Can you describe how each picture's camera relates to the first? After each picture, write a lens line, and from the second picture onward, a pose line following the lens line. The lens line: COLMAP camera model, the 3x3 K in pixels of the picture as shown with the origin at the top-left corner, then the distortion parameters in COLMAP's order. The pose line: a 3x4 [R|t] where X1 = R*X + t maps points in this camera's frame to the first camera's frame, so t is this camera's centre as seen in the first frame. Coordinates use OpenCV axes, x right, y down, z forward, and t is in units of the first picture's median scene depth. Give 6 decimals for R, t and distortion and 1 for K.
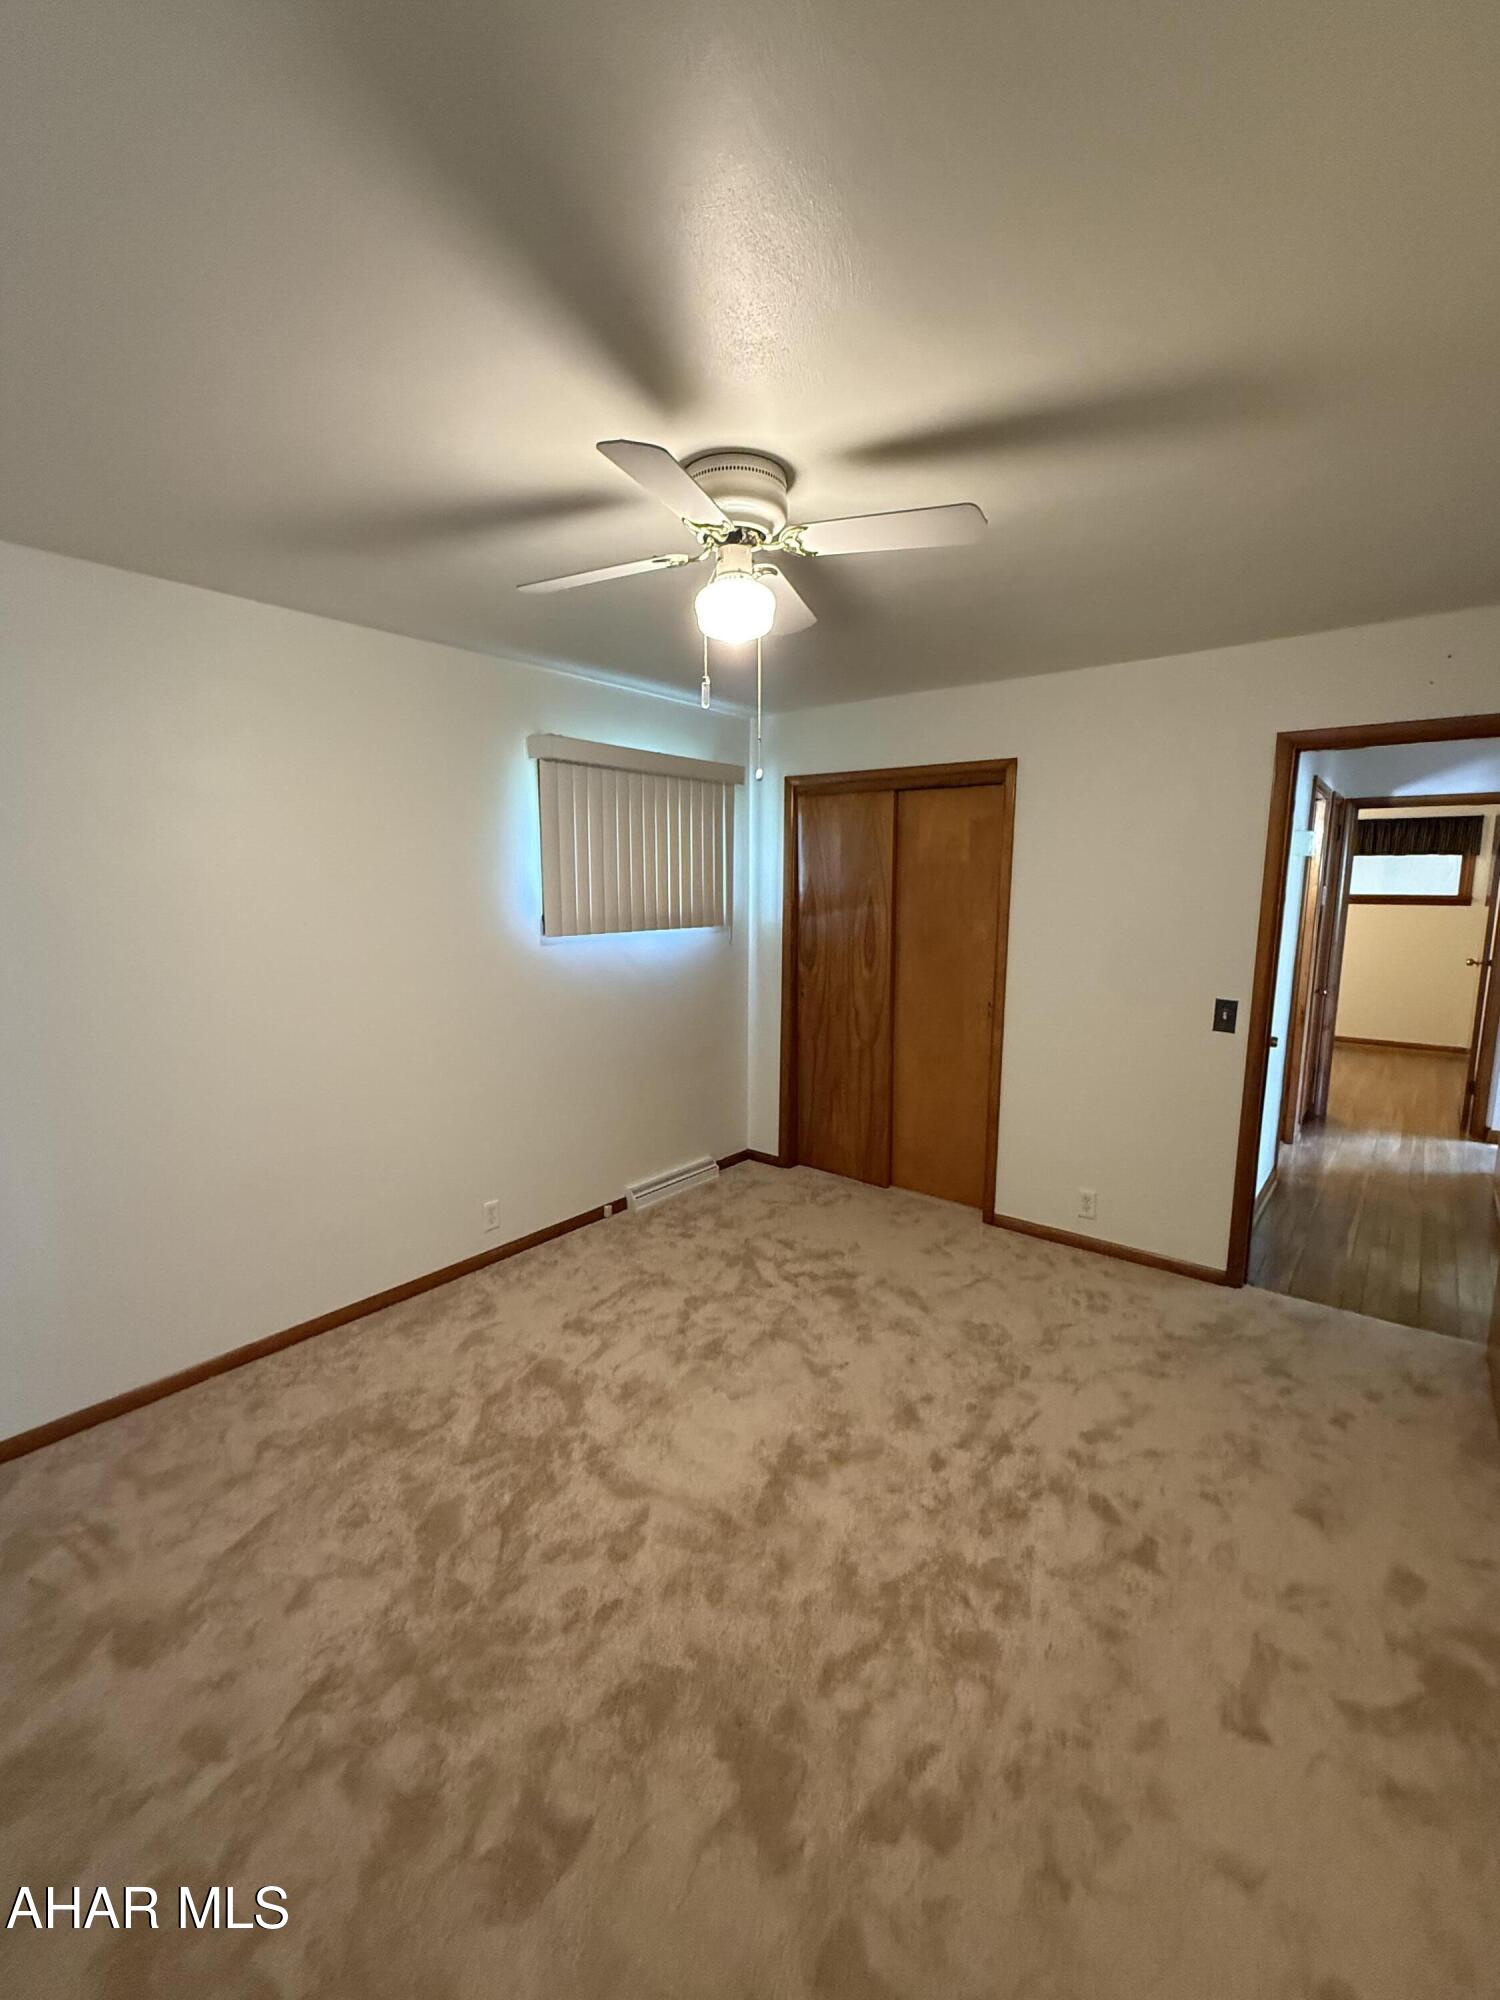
lens RADIAL K [[831.3, 0, 758.9], [0, 831.3, 995.0], [0, 0, 1]] dist [0.003080, -0.001759]
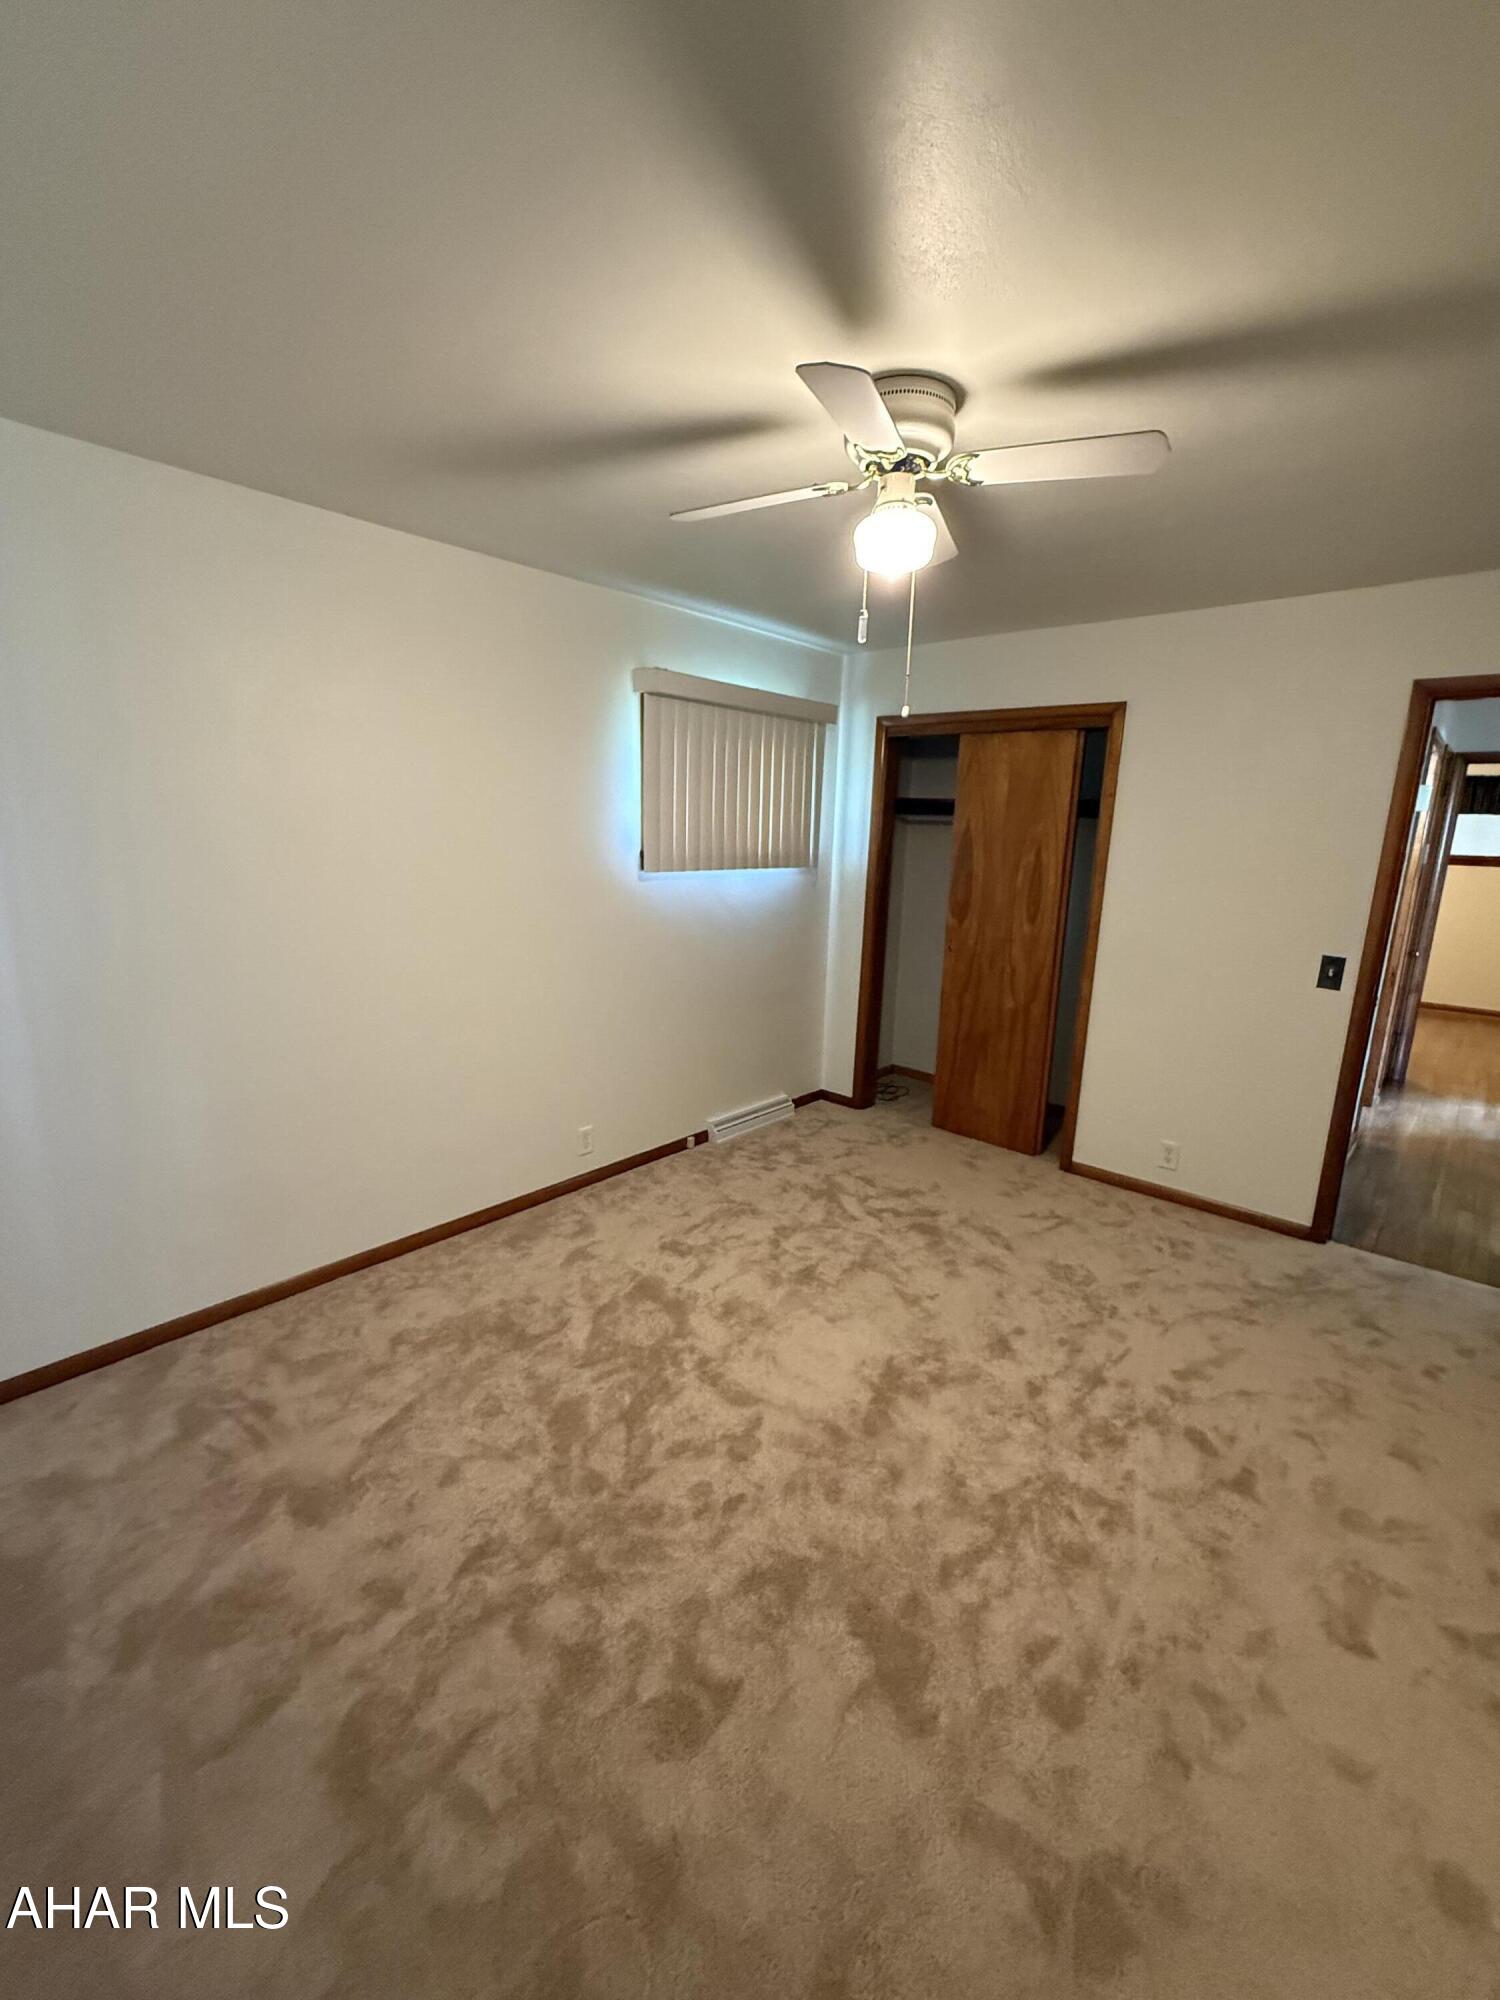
lens RADIAL K [[831.3, 0, 759.5], [0, 831.3, 996.9], [0, 0, 1]] dist [0.003080, -0.001759]
pose [[0.998511, 0.035908, -0.041075, -0.103286], [-0.033039, 0.997102, 0.068526, 0.010775], [0.043417, -0.067067, 0.996803, -0.020688]]
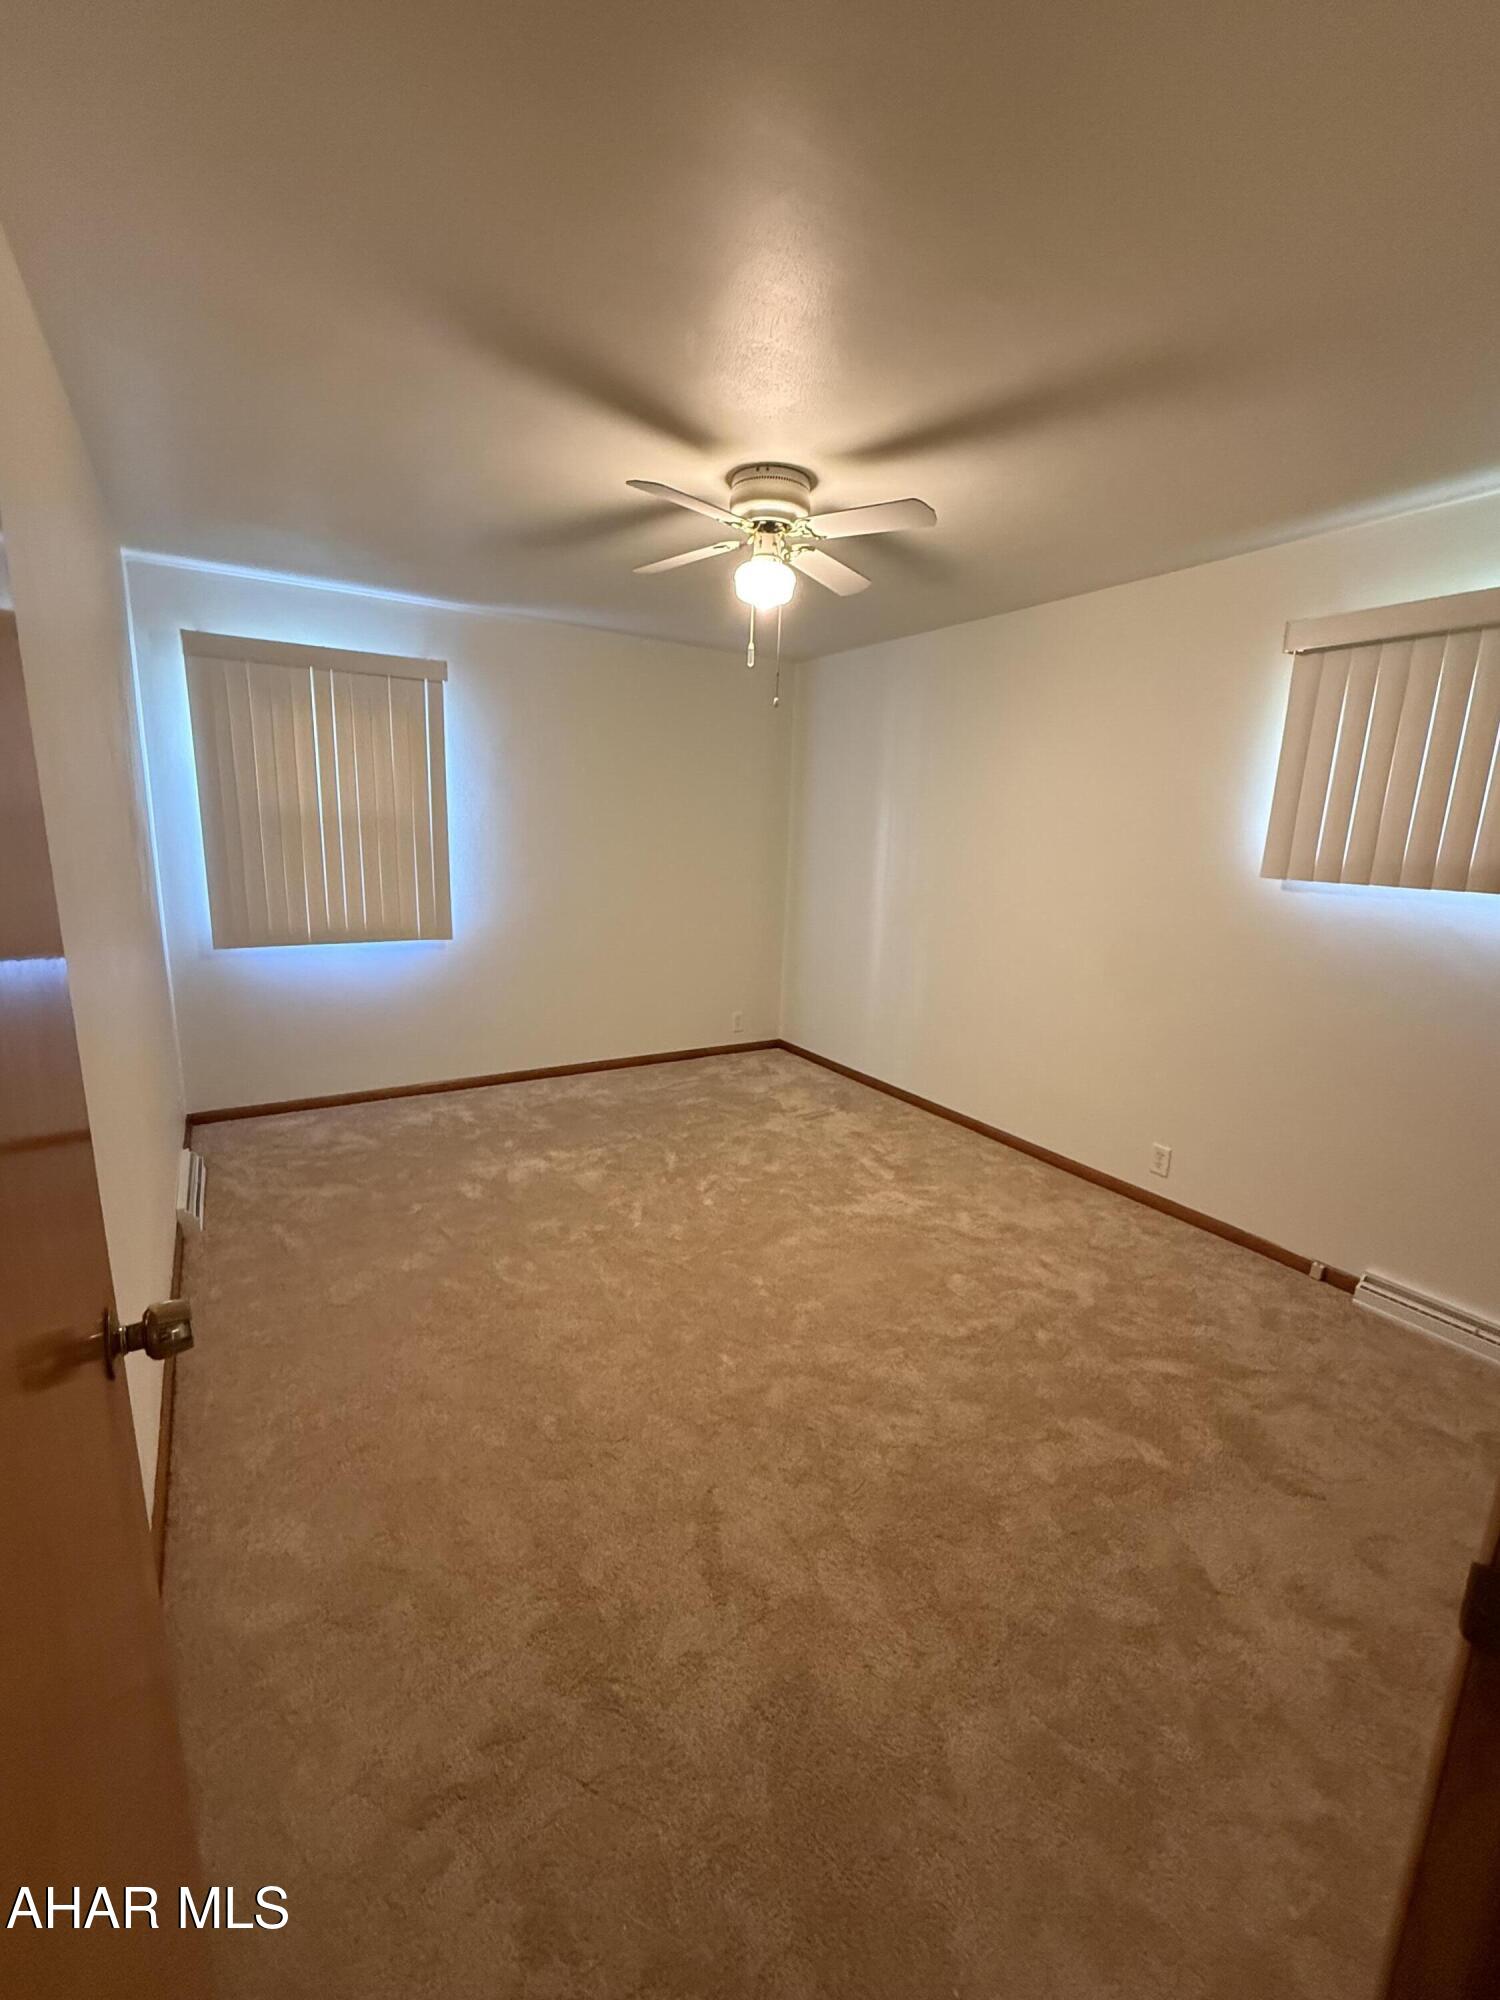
lens RADIAL K [[831.3, 0, 748.7], [0, 831.3, 992.7], [0, 0, 1]] dist [0.003080, -0.001759]
pose [[-0.319823, 0.173576, -0.931442, 1.040148], [-0.158724, 0.959368, 0.233280, -0.108661], [0.934088, 0.222451, -0.279278, 1.171619]]
